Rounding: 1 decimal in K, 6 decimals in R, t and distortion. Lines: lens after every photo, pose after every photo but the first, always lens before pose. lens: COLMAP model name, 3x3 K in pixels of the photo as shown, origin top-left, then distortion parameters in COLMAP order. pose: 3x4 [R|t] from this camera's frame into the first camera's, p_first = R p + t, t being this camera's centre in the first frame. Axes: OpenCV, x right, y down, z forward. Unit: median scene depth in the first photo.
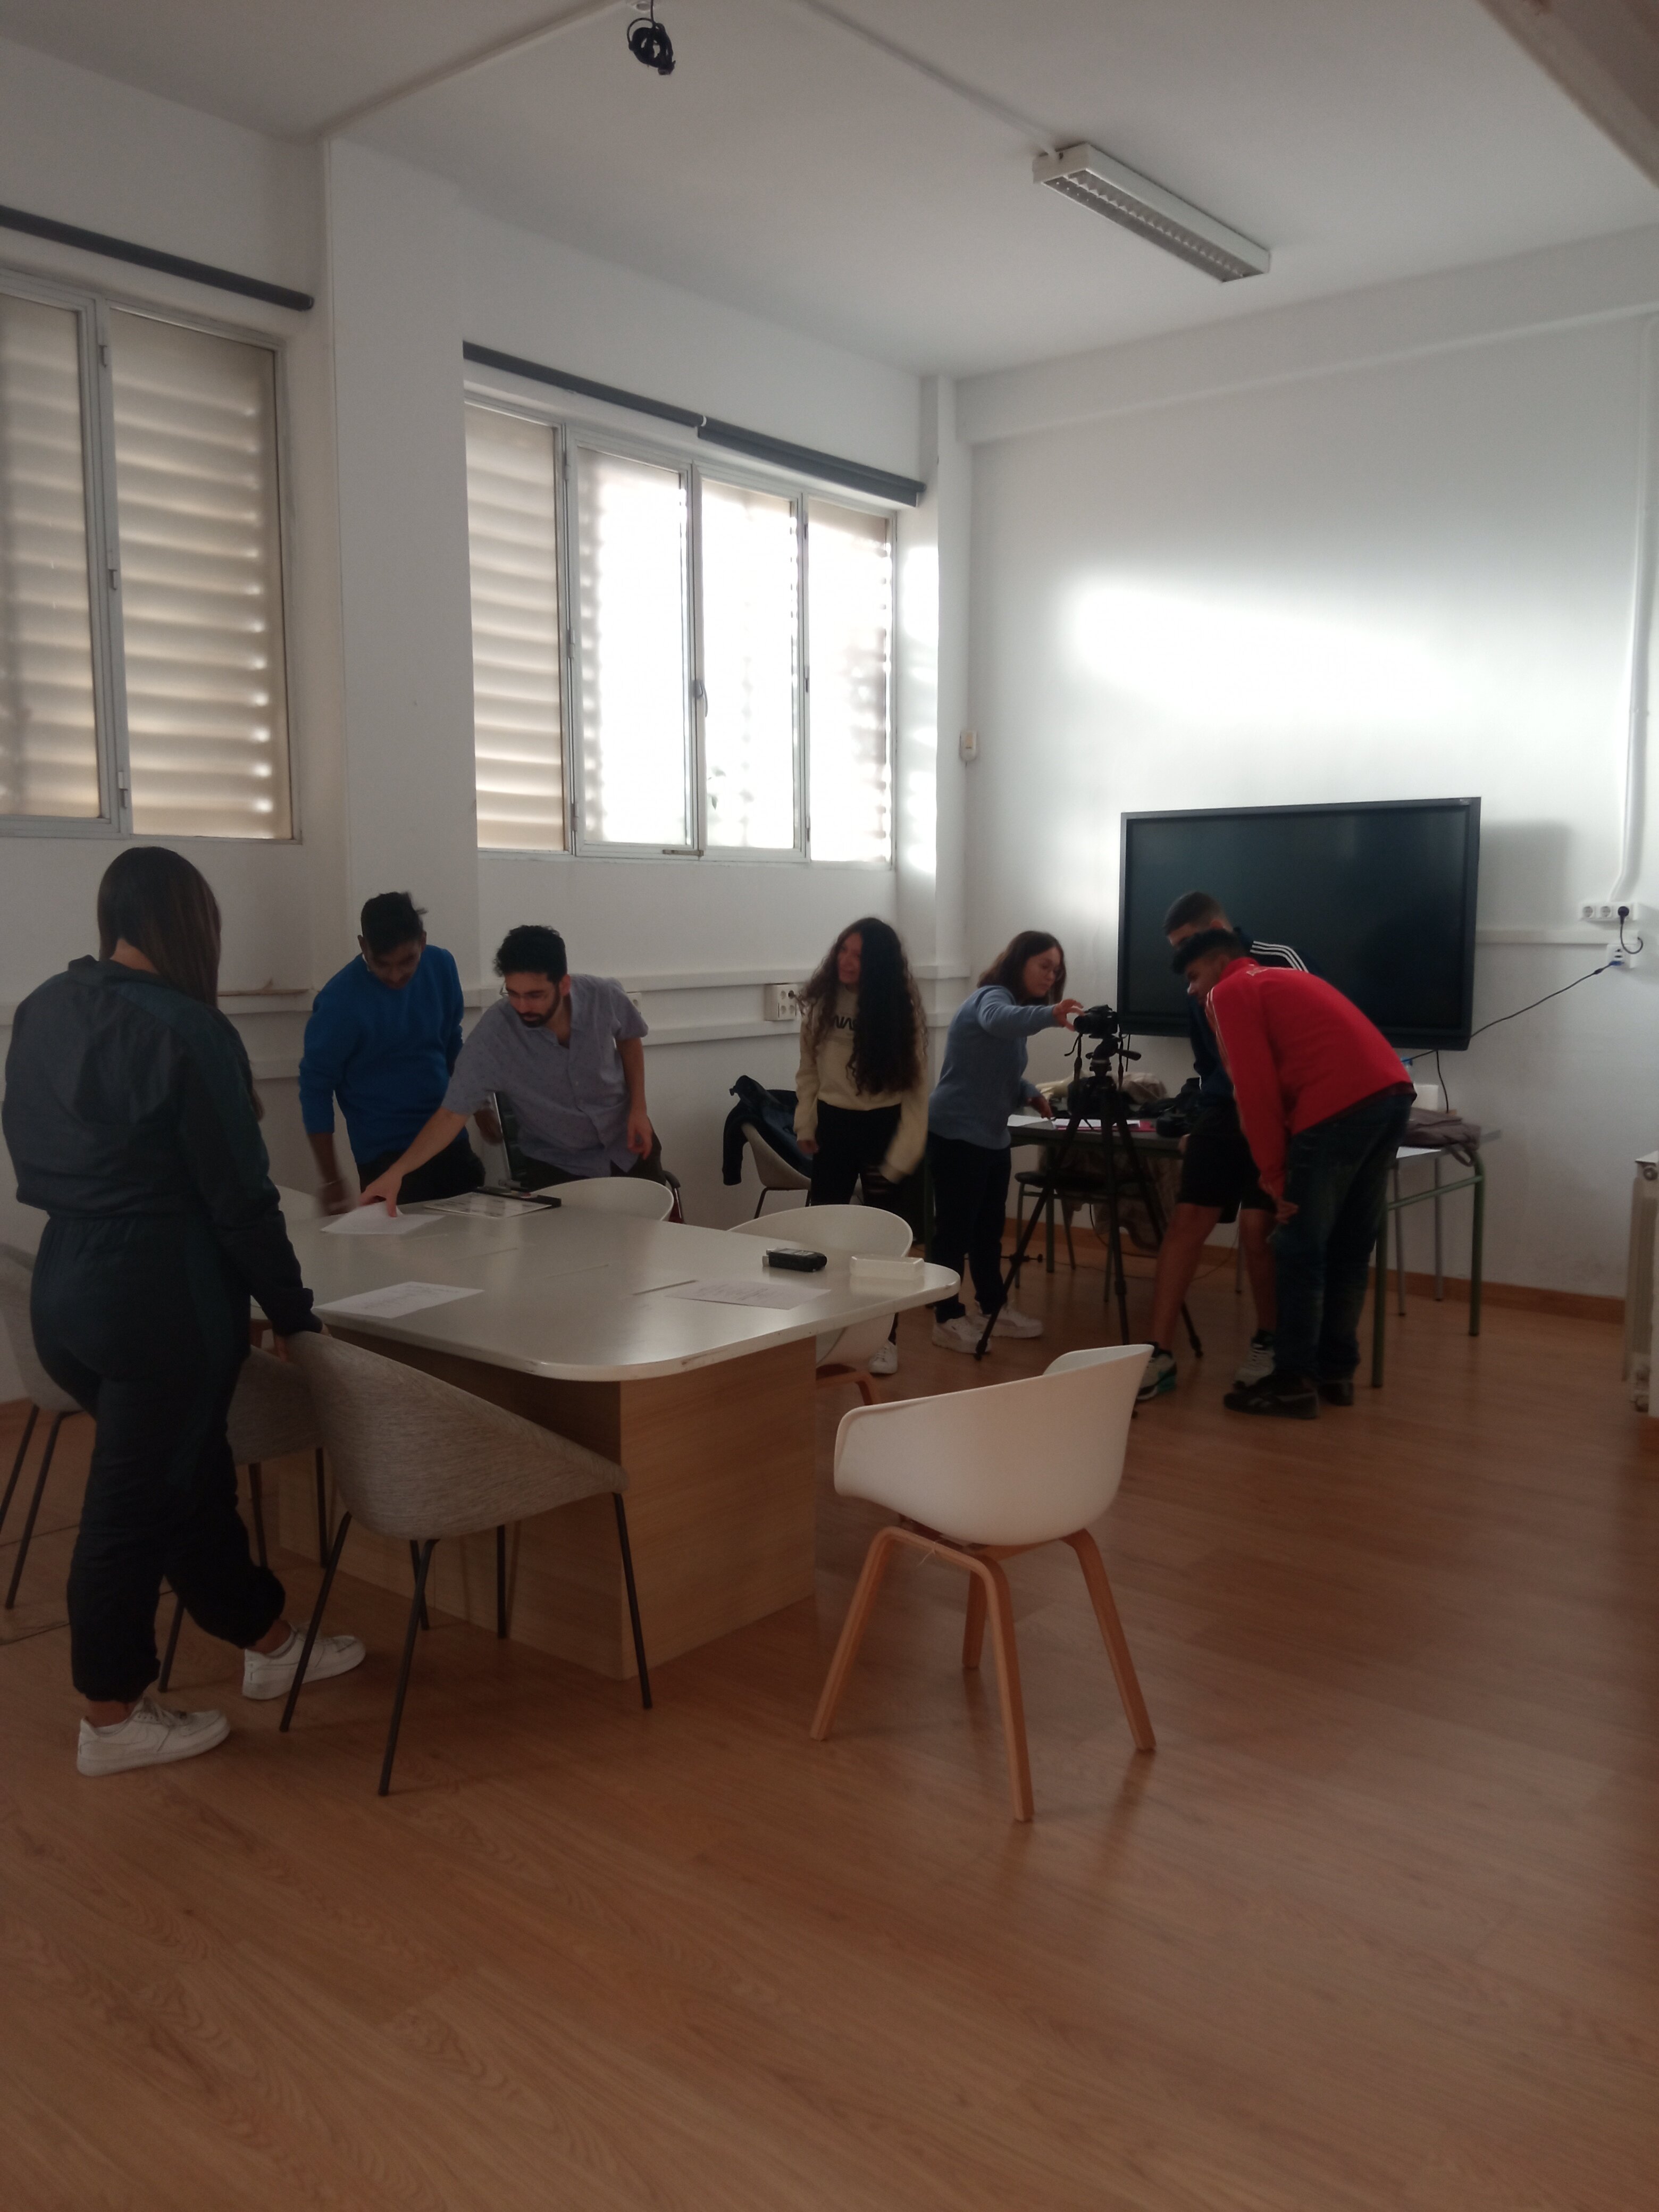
lens RADIAL K [[1767.3, 0, 822.8], [0, 1767.3, 1111.3], [0, 0, 1]] dist [0.001367, -0.018768]
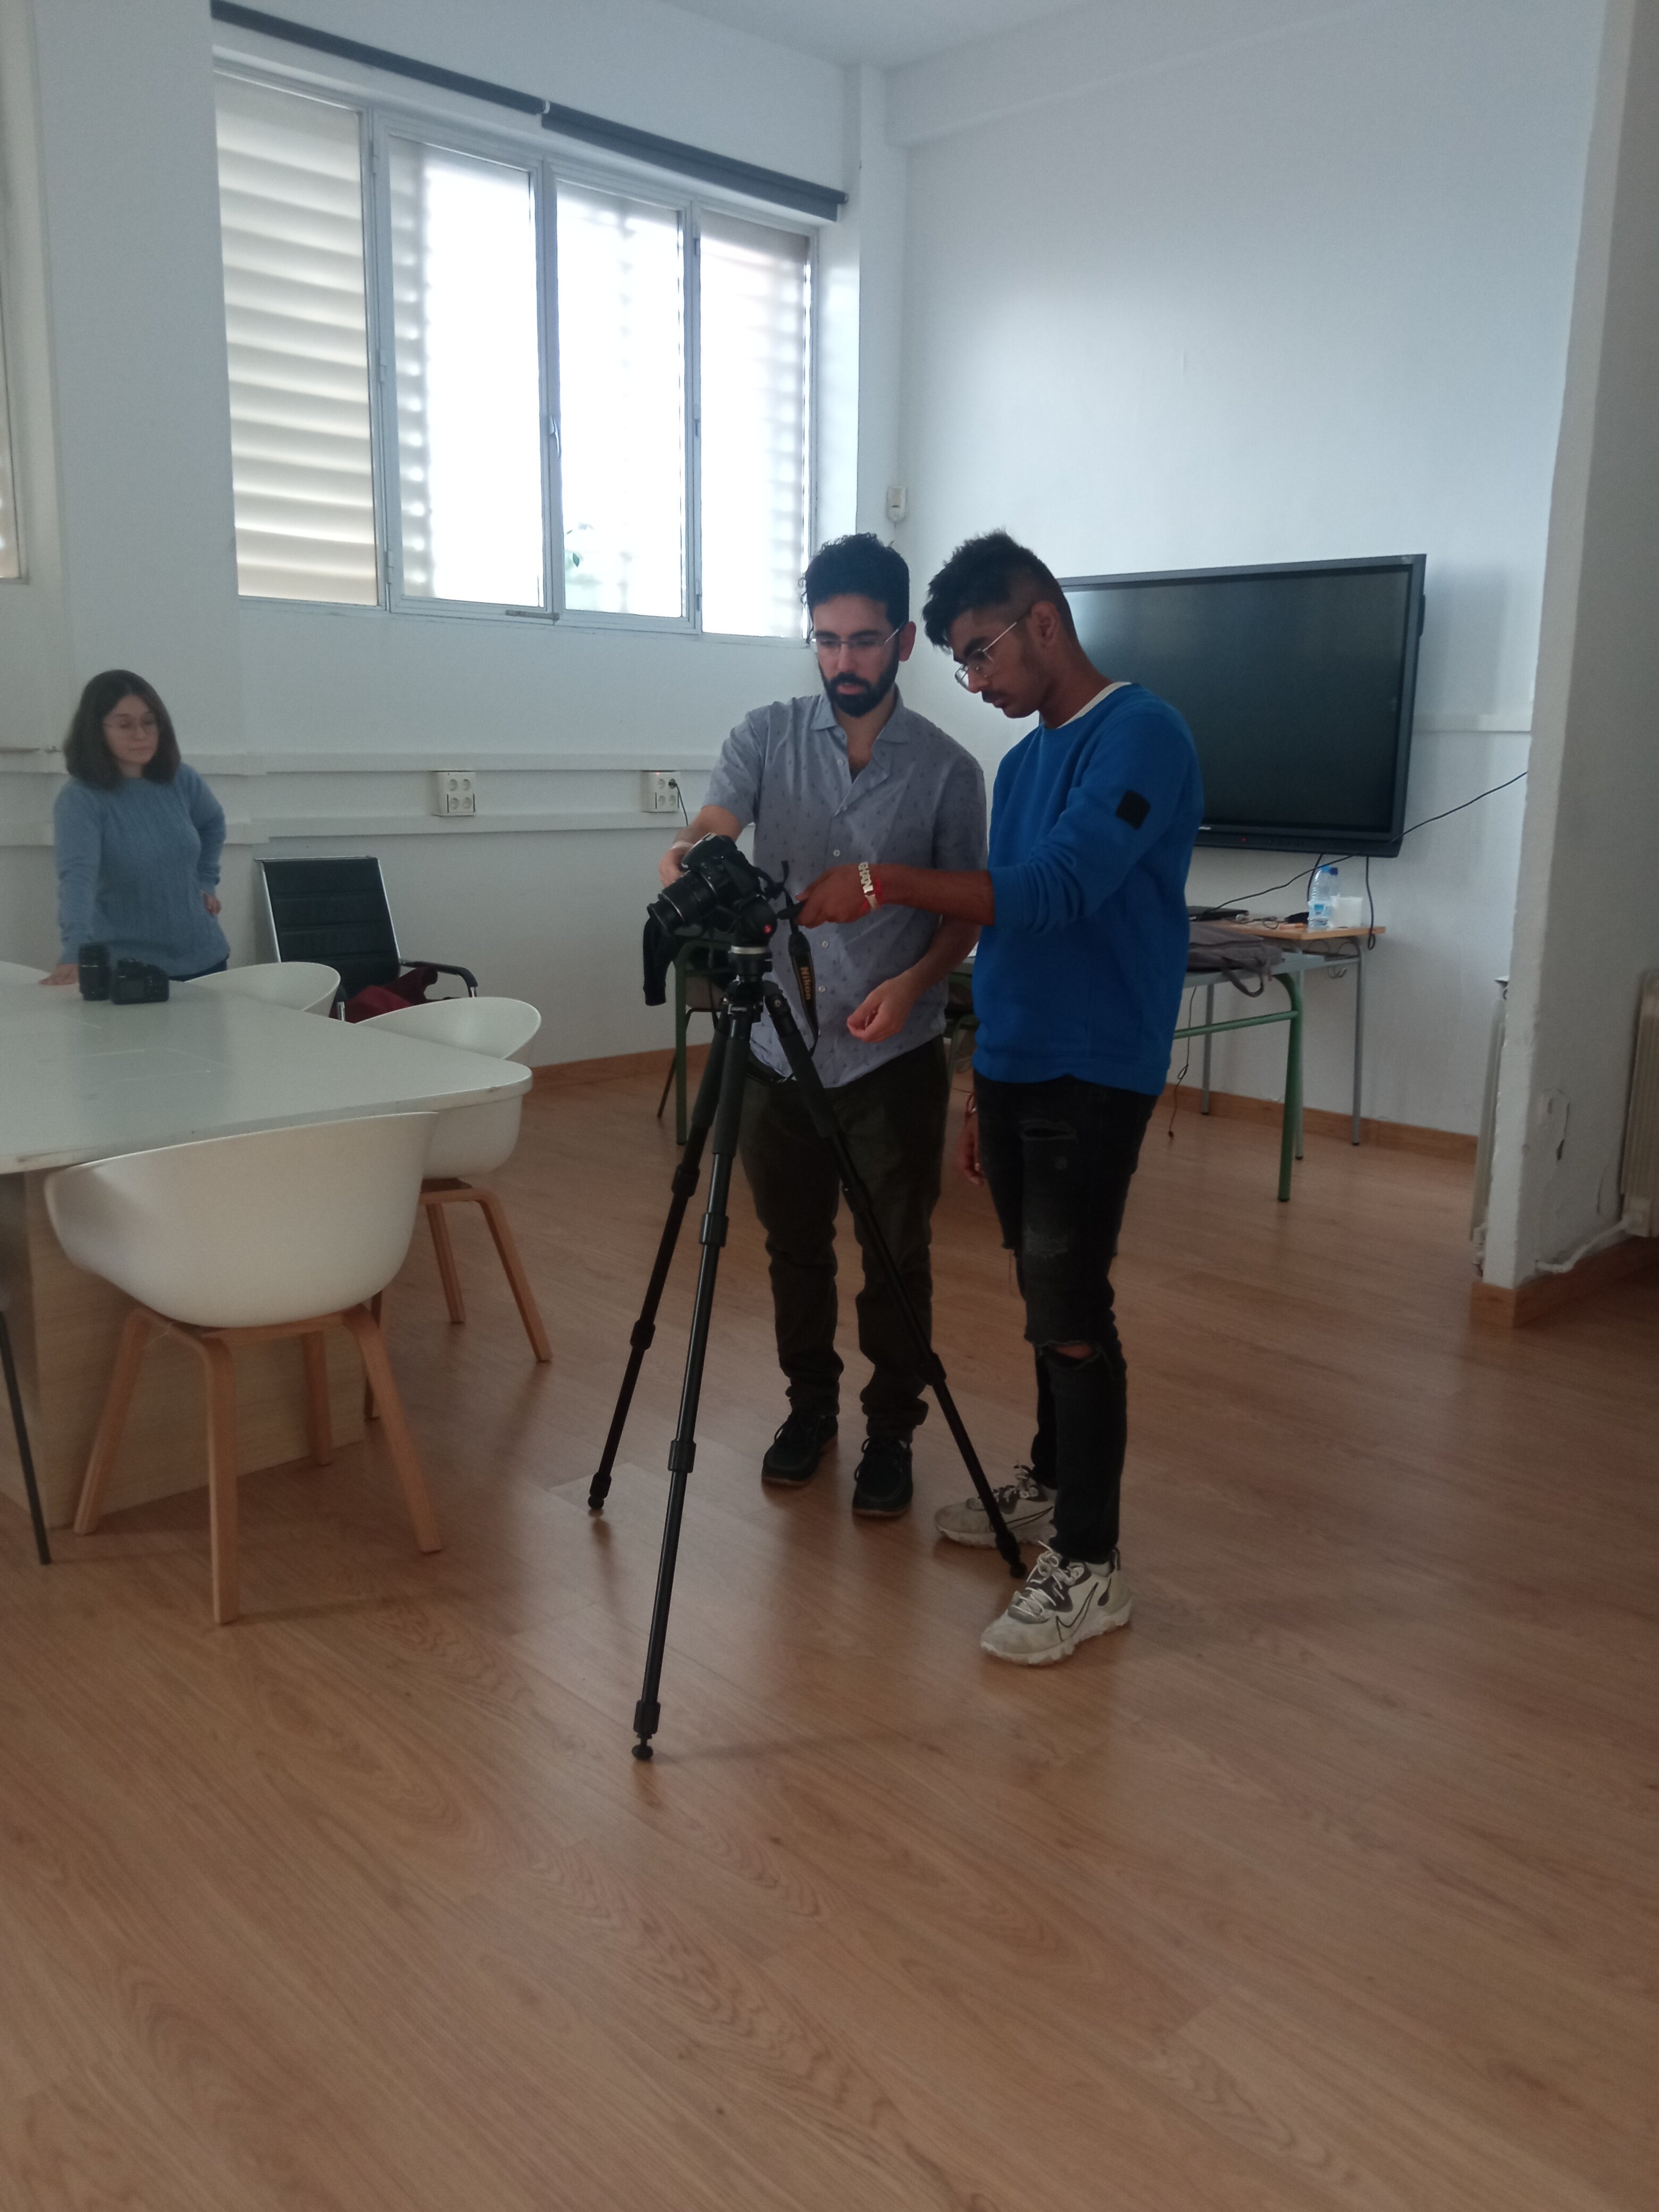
lens RADIAL K [[1767.3, 0, 837.5], [0, 1767.3, 1106.0], [0, 0, 1]] dist [0.001367, -0.018768]
pose [[0.994142, 0.039643, -0.100549, 0.180793], [-0.030233, 0.995166, 0.093442, 0.013840], [0.103767, -0.089855, 0.990534, 0.107808]]
